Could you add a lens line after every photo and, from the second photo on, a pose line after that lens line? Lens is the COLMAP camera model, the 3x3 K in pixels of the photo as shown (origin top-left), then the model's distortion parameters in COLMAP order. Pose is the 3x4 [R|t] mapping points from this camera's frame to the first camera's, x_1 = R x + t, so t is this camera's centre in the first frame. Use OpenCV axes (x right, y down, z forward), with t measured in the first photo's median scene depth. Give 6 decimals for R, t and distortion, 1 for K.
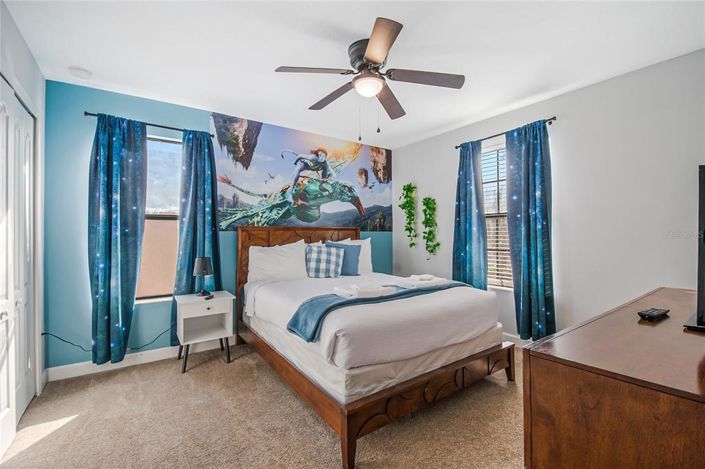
lens RADIAL K [[312.7, 0, 355.1], [0, 312.7, 232.5], [0, 0, 1]] dist [0.017462, -0.001688]
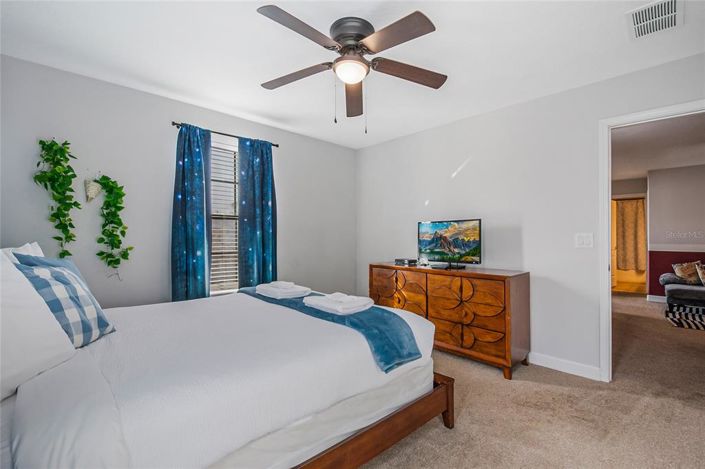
lens RADIAL K [[312.7, 0, 354.4], [0, 312.7, 238.0], [0, 0, 1]] dist [0.017462, -0.001688]
pose [[-0.136142, 0.005988, 0.990671, -0.552951], [-0.004332, 0.999969, -0.006640, 0.014356], [-0.990680, -0.005195, -0.136112, 0.729380]]
